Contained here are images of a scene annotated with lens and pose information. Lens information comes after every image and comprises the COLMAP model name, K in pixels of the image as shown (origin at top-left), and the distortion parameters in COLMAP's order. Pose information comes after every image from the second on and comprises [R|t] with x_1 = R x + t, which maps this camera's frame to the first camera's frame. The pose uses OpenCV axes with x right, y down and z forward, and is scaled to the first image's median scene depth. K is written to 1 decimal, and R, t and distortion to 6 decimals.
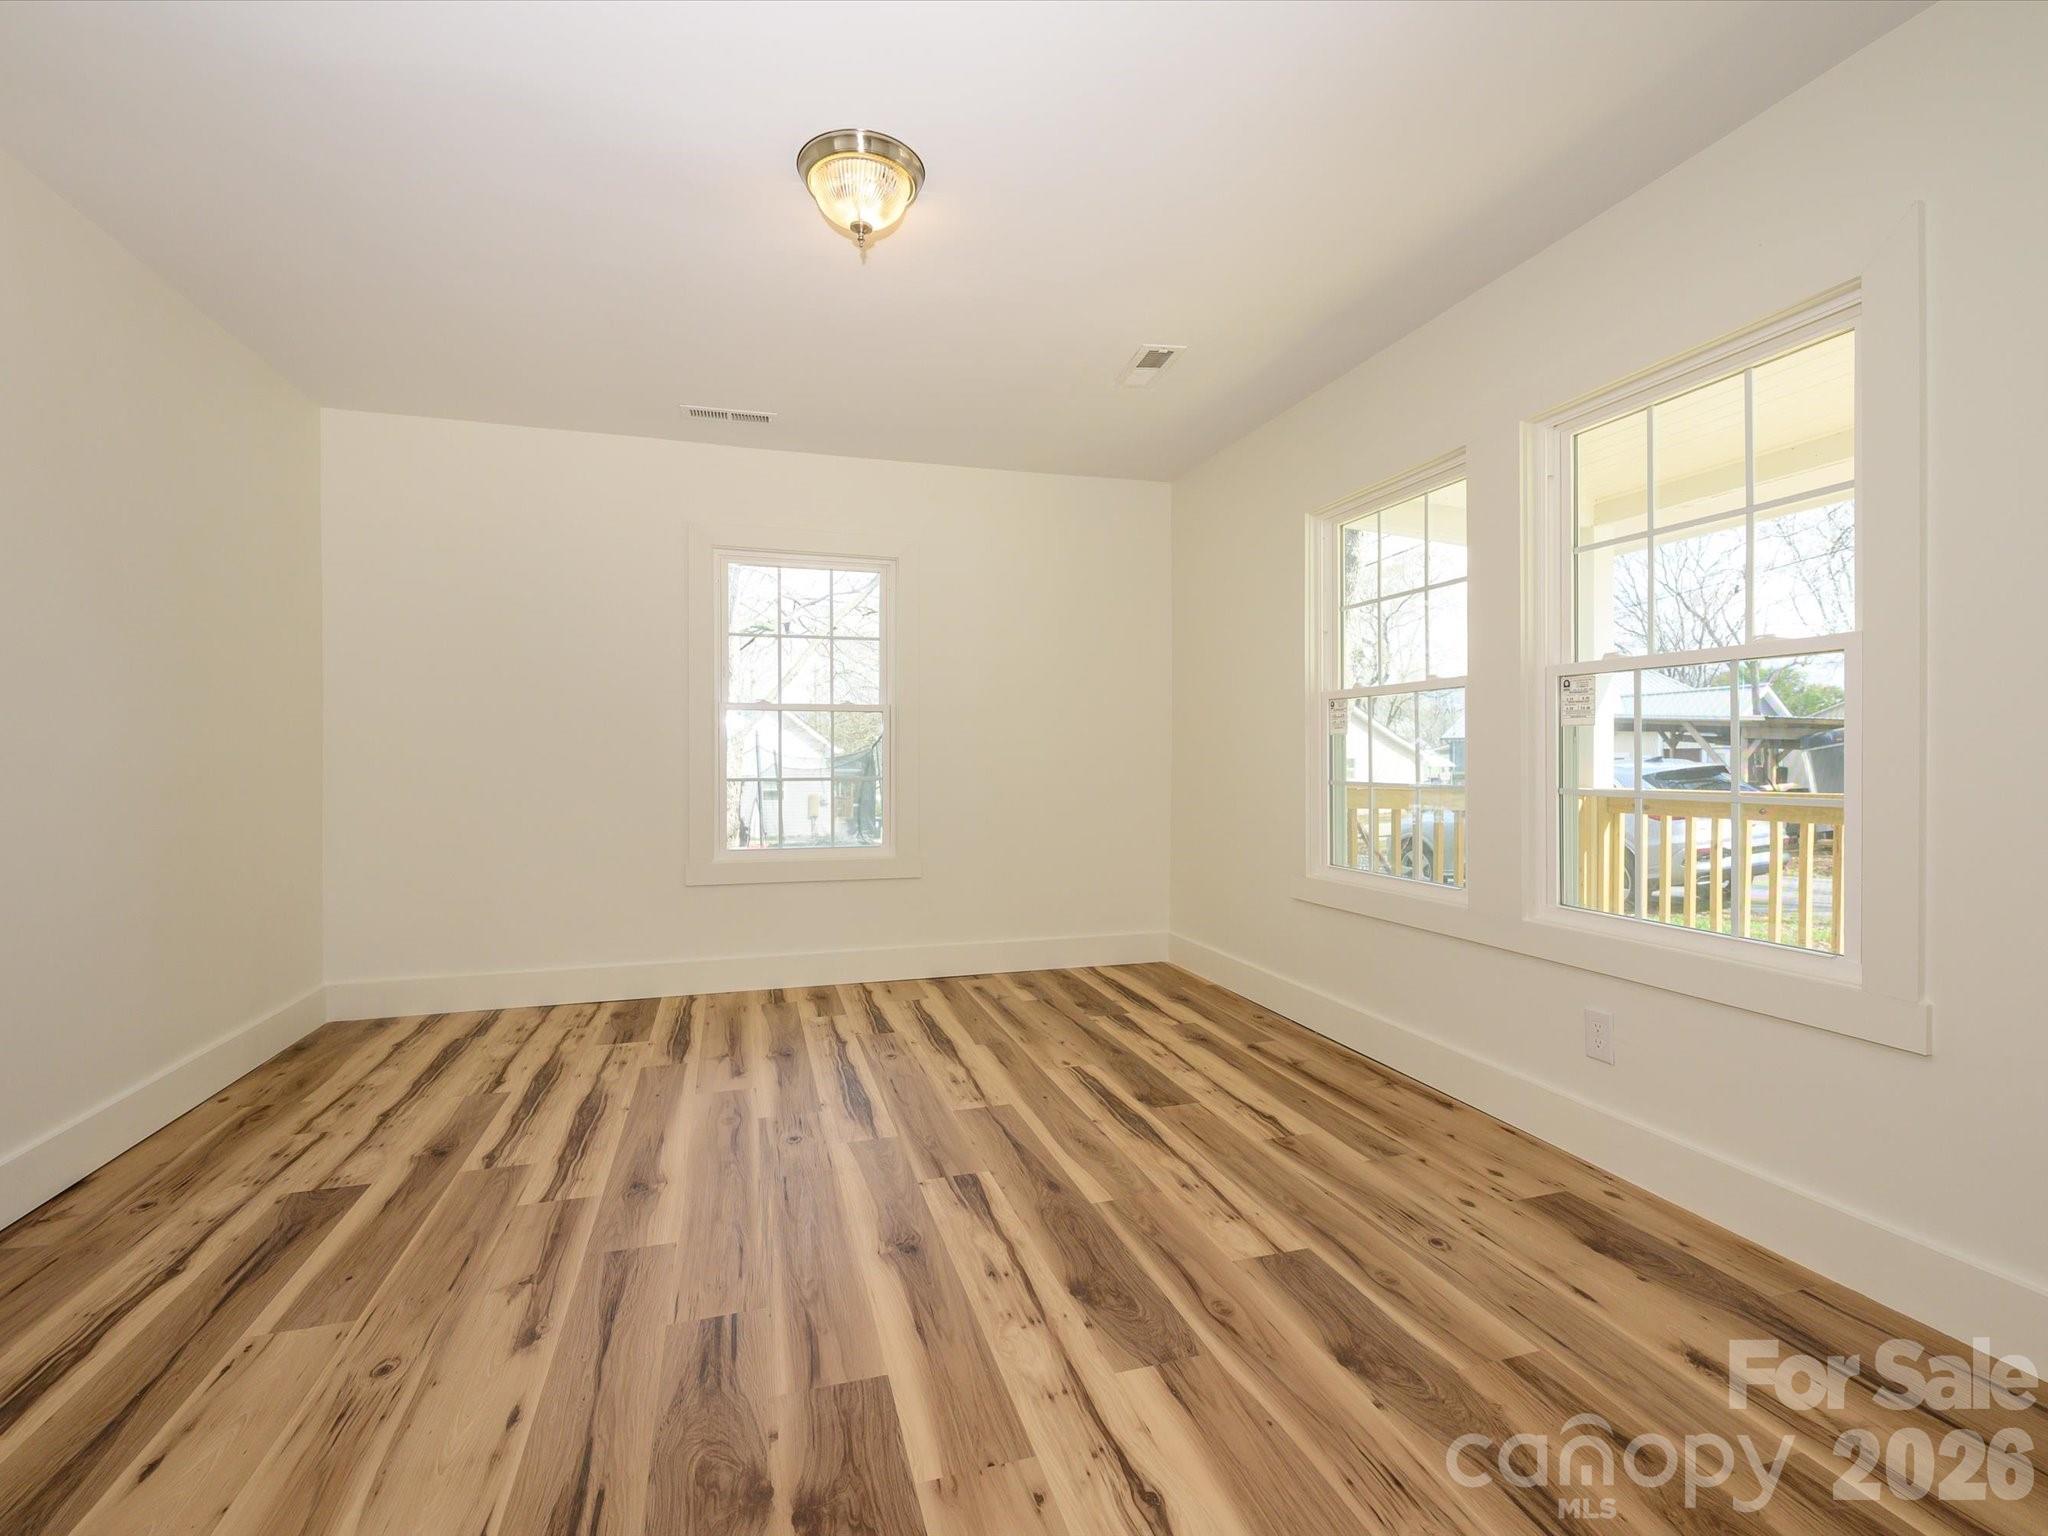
lens RADIAL K [[943.7, 0, 1025.3], [0, 943.7, 762.8], [0, 0, 1]] dist [0.000468, -0.000626]
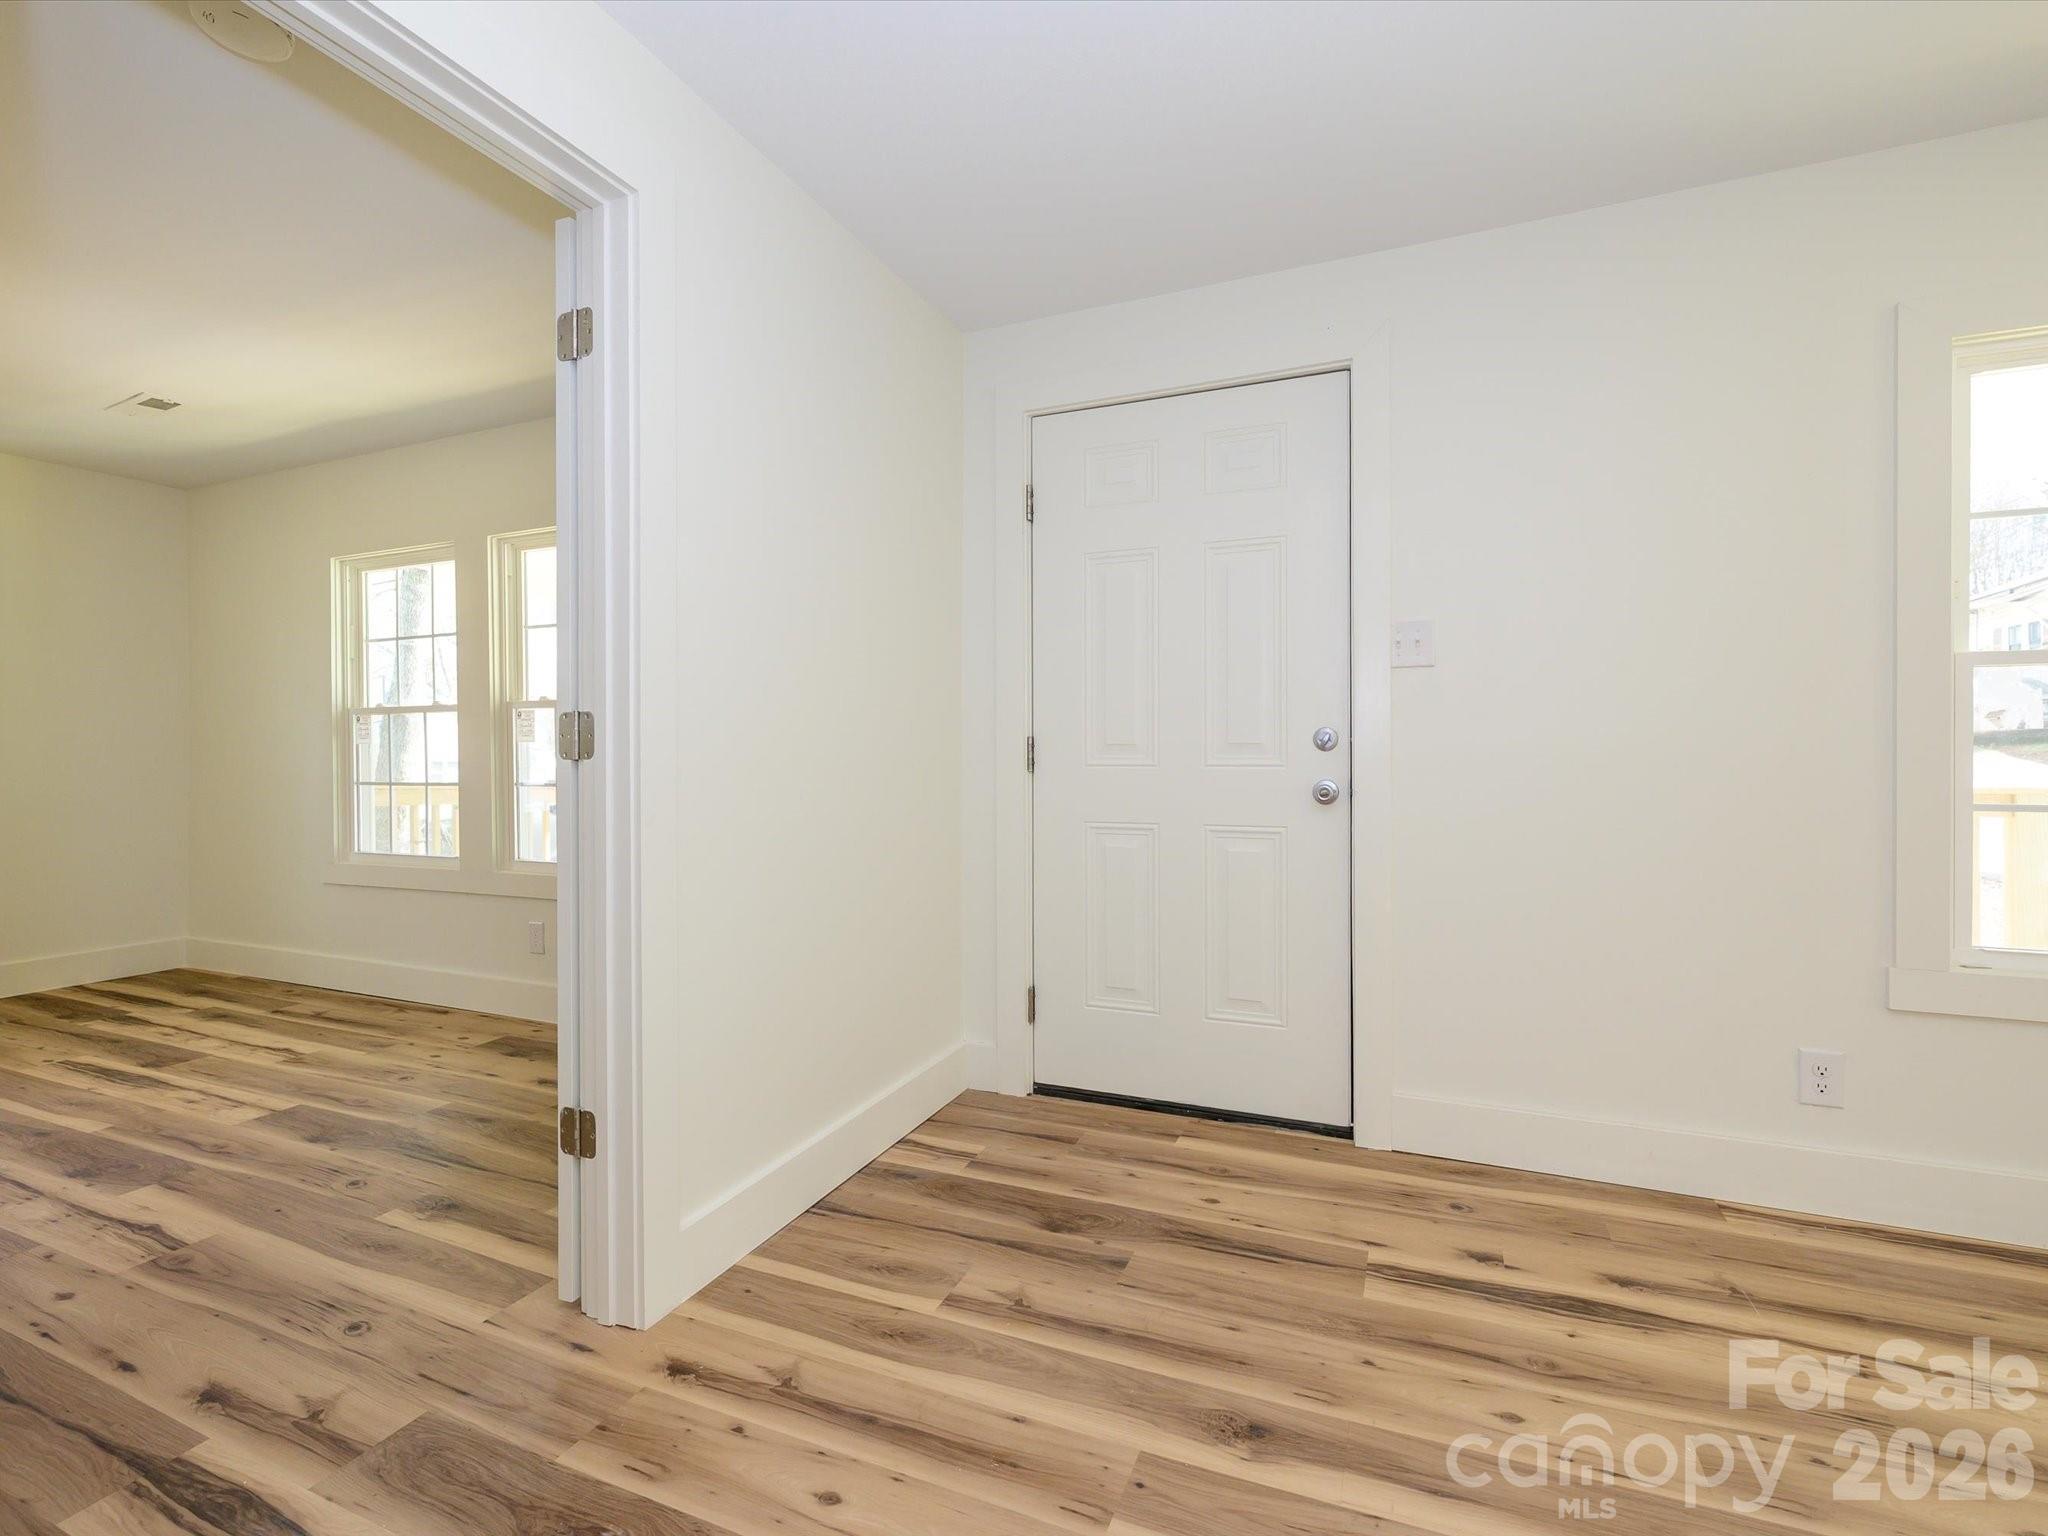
lens RADIAL K [[943.7, 0, 1025.3], [0, 943.7, 762.8], [0, 0, 1]] dist [0.000468, -0.000626]
pose [[0.647761, -0.008476, 0.761796, -0.070110], [0.009490, 0.999950, 0.003056, -0.001916], [-0.761784, 0.005250, 0.647809, -0.708030]]
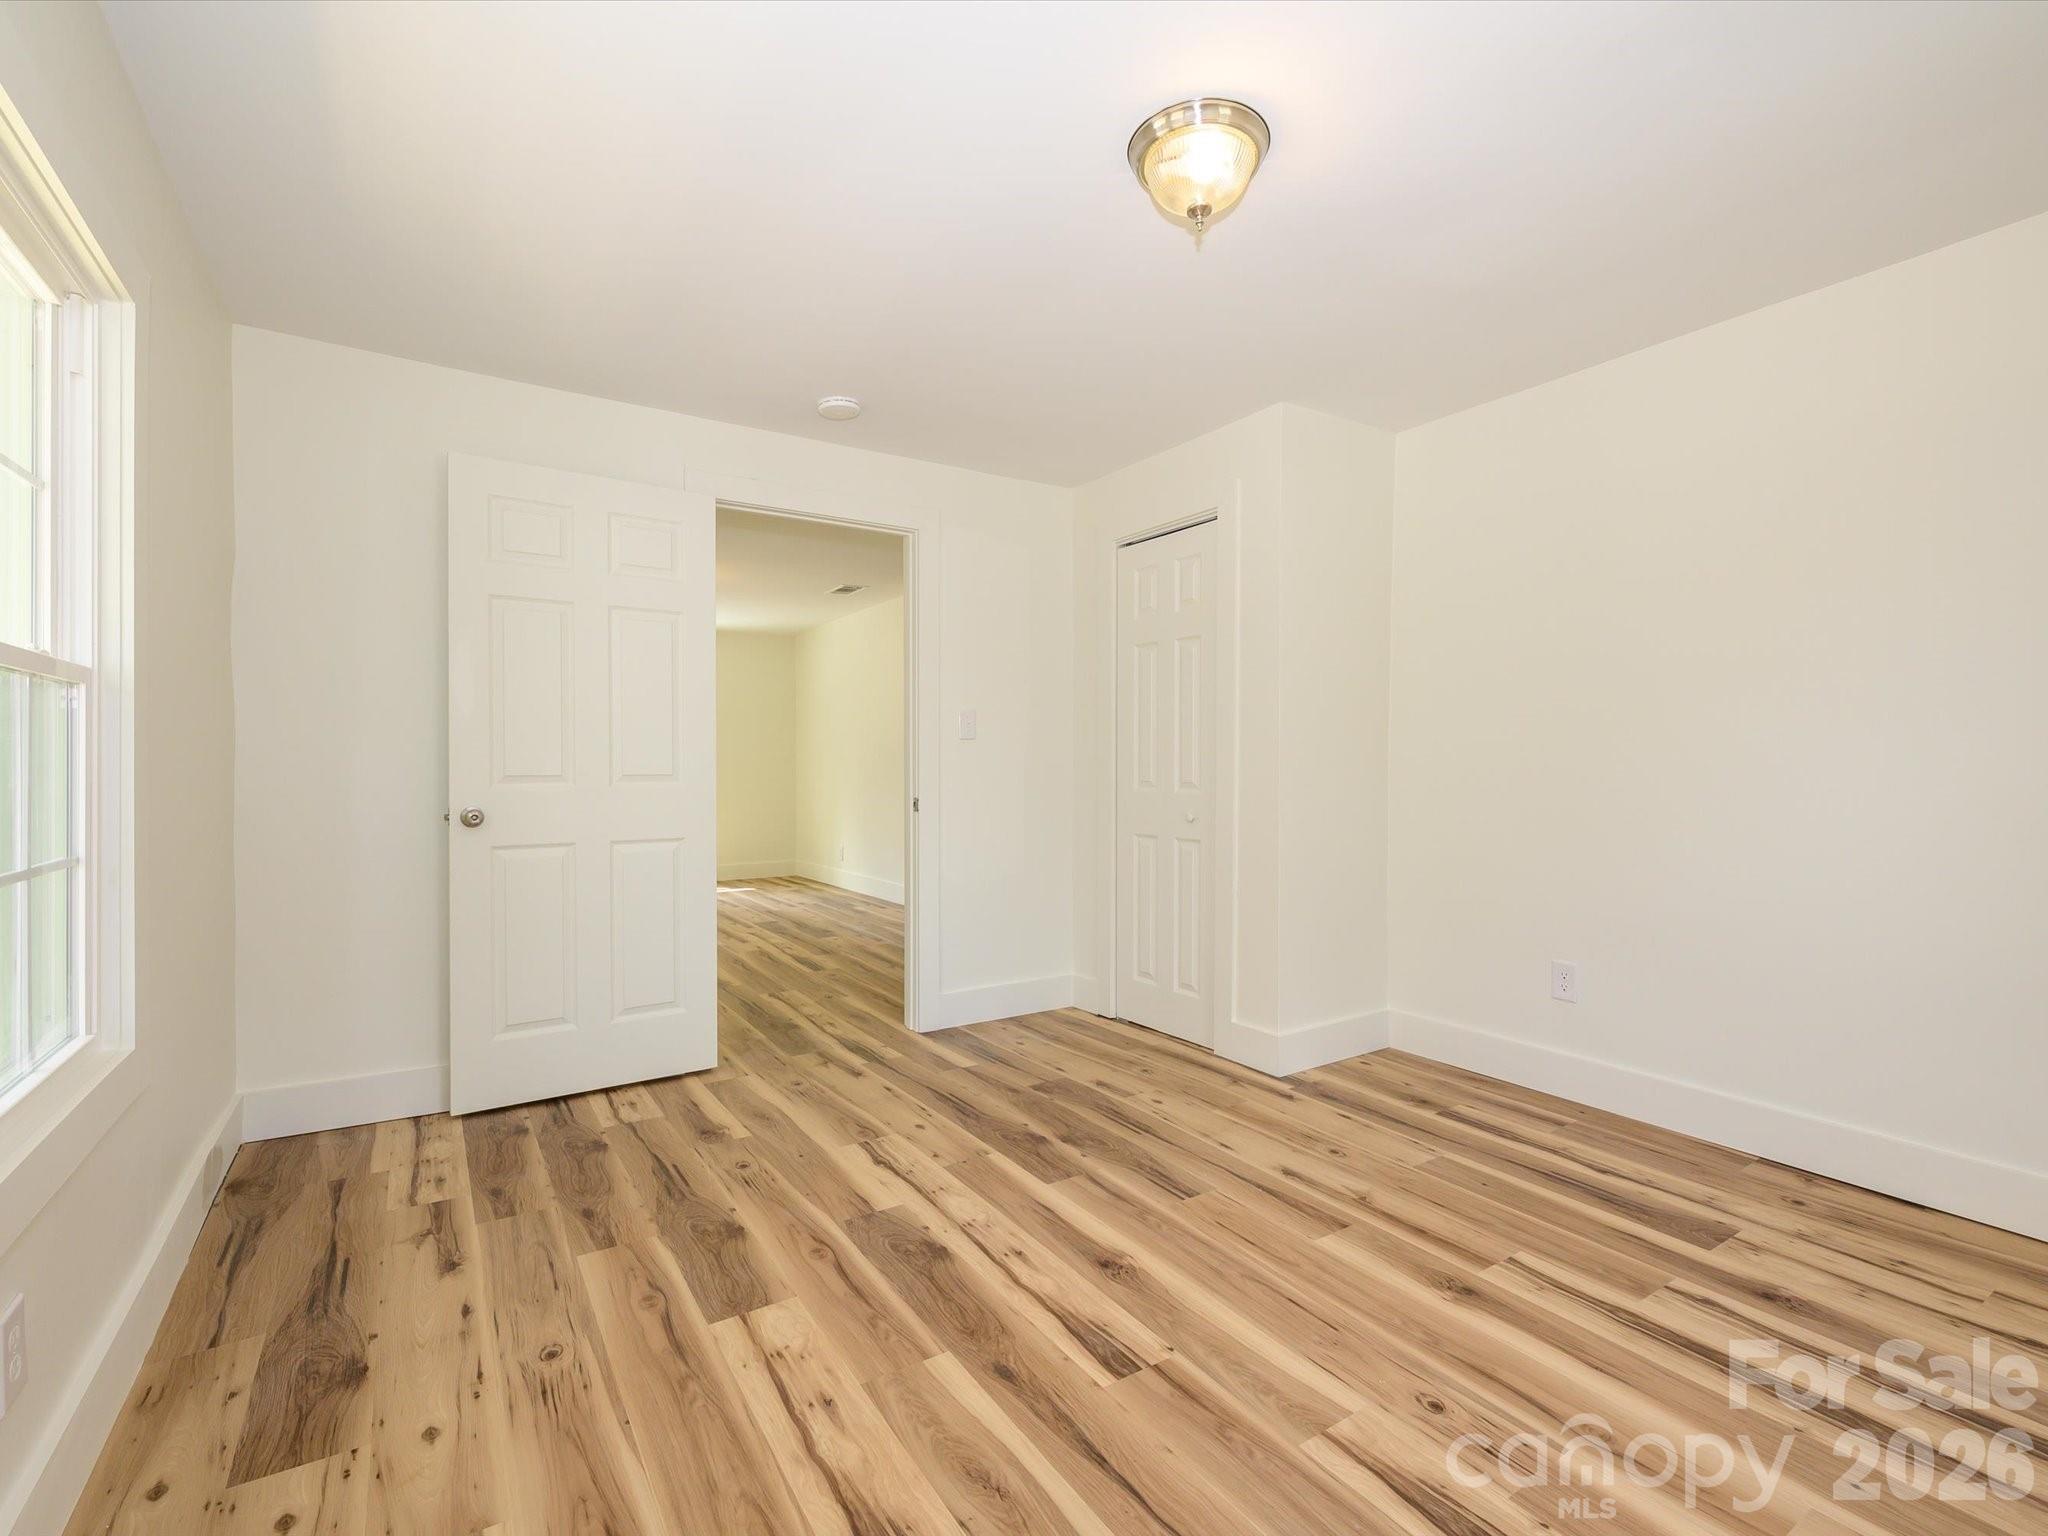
lens RADIAL K [[943.7, 0, 1025.3], [0, 943.7, 762.8], [0, 0, 1]] dist [0.000468, -0.000626]
pose [[-0.962176, 0.000154, -0.272429, 0.228523], [-0.001799, 0.999974, 0.006918, -0.047209], [0.272423, 0.007146, -0.962151, 1.795669]]
